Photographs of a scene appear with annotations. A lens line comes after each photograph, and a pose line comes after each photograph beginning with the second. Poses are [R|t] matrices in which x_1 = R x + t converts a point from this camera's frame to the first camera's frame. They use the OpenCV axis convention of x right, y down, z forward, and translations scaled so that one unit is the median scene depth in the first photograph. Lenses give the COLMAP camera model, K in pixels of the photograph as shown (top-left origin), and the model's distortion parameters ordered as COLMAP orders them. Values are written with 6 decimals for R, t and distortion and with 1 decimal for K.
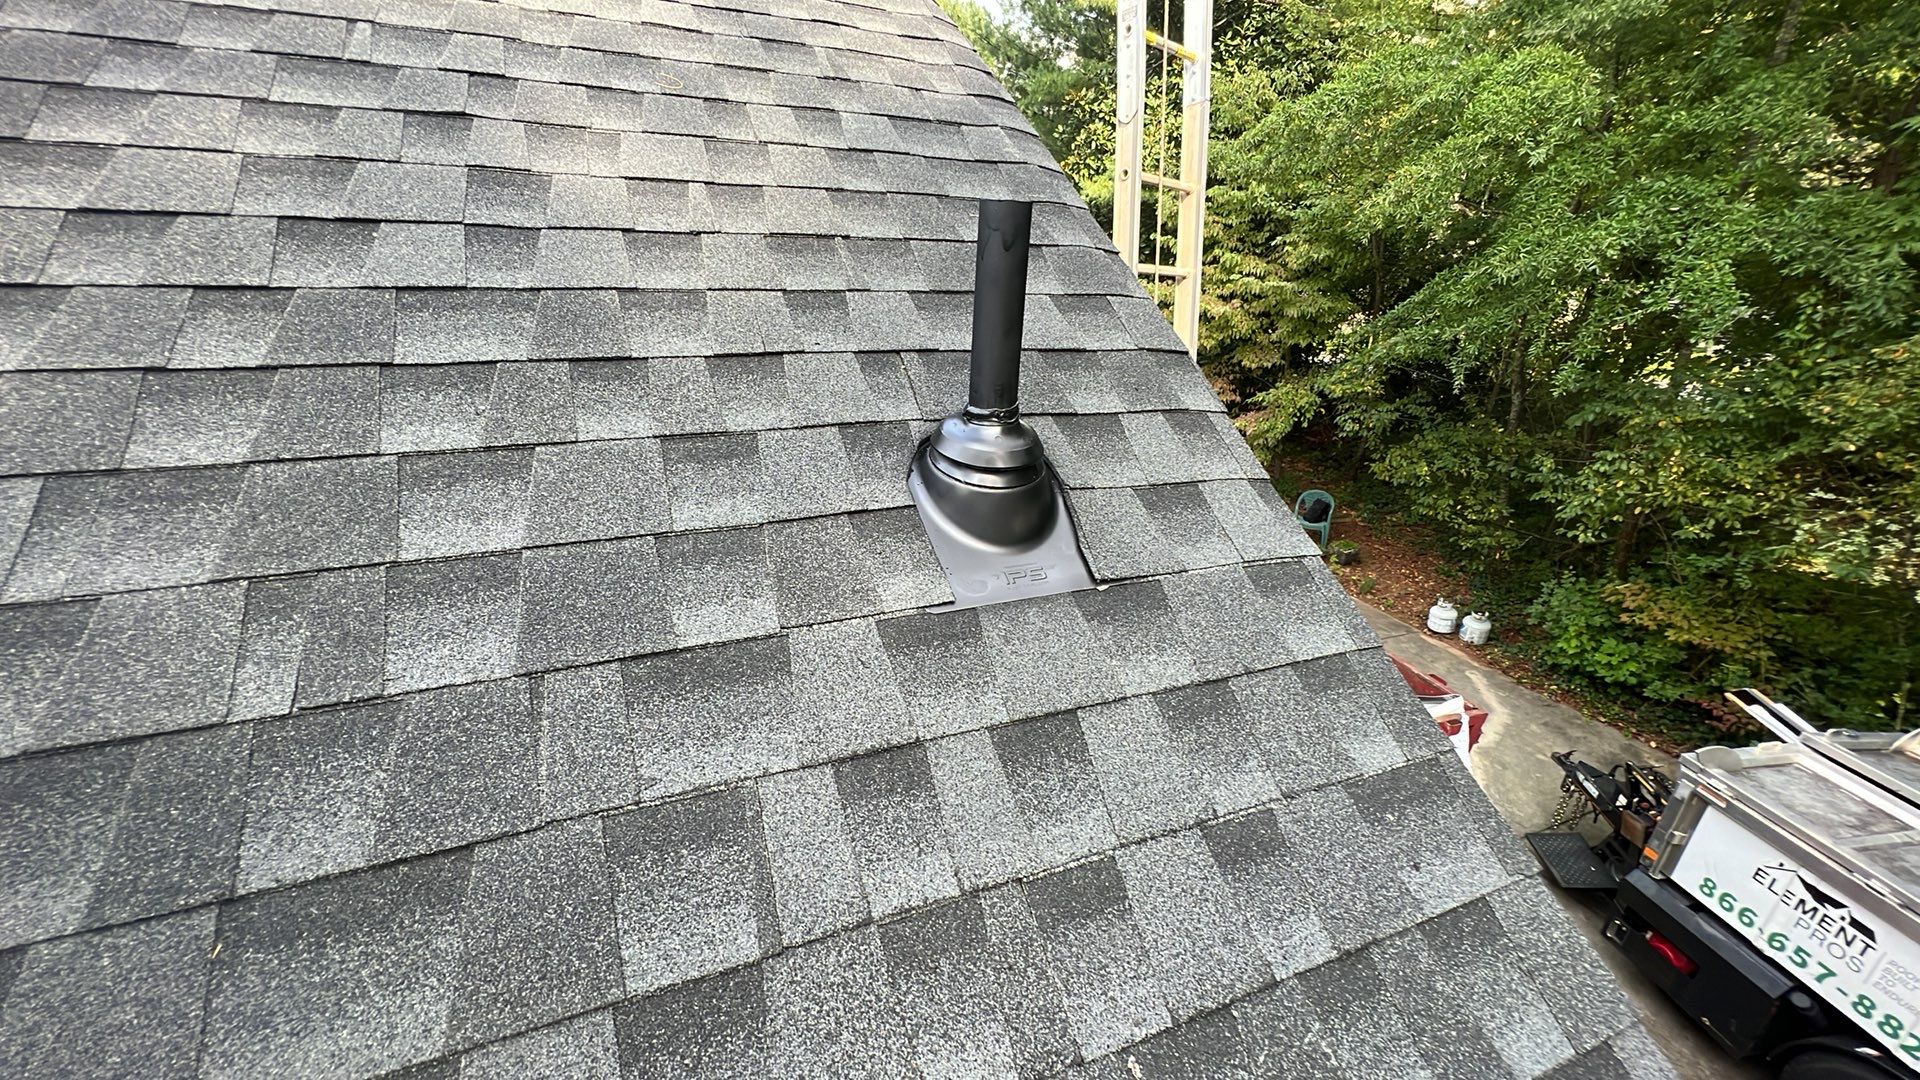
lens RADIAL K [[732.5, 0, 955.8], [0, 732.5, 539.4], [0, 0, 1]] dist [-0.004960, 0.001034]
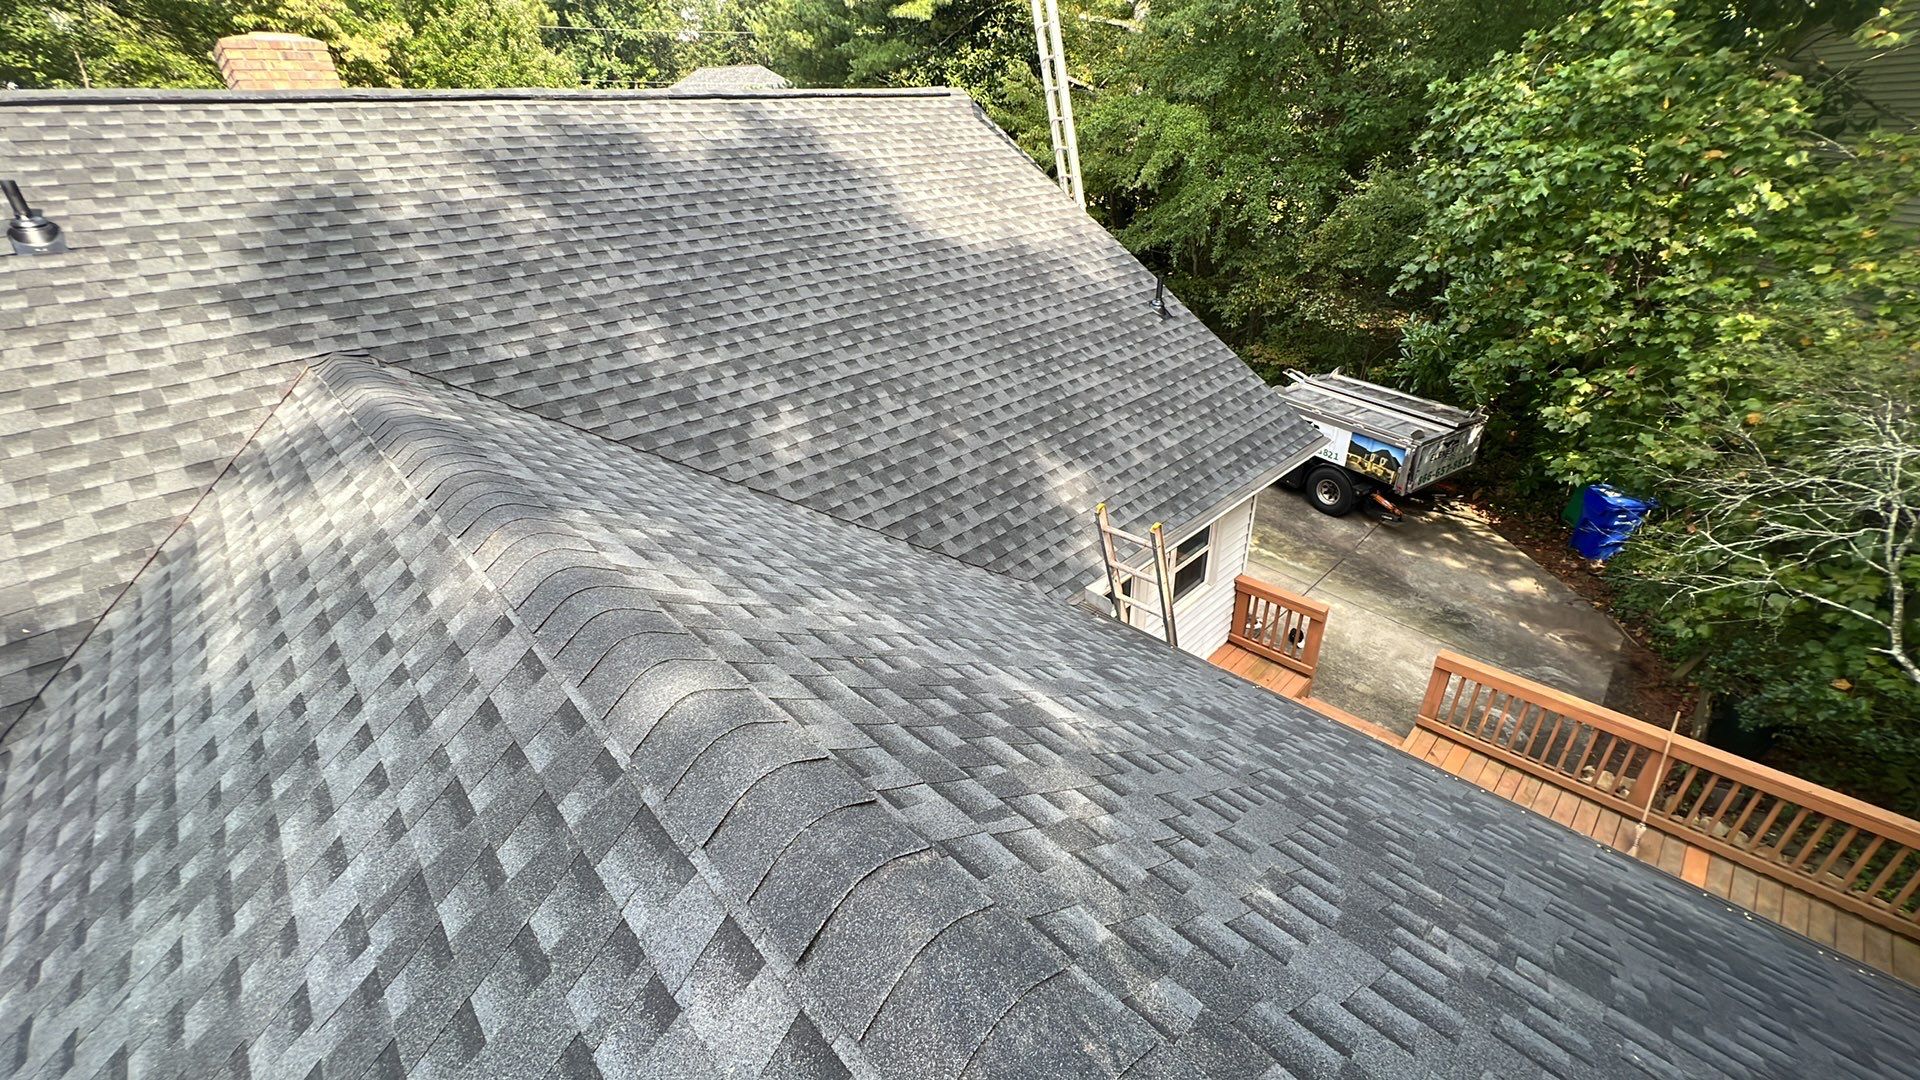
lens RADIAL K [[732.5, 0, 955.8], [0, 732.5, 539.4], [0, 0, 1]] dist [-0.004960, 0.001034]
pose [[0.926041, -0.241874, 0.289734, -0.770567], [0.200742, 0.965719, 0.164588, 0.099797], [-0.319611, -0.094253, 0.942849, -0.949735]]
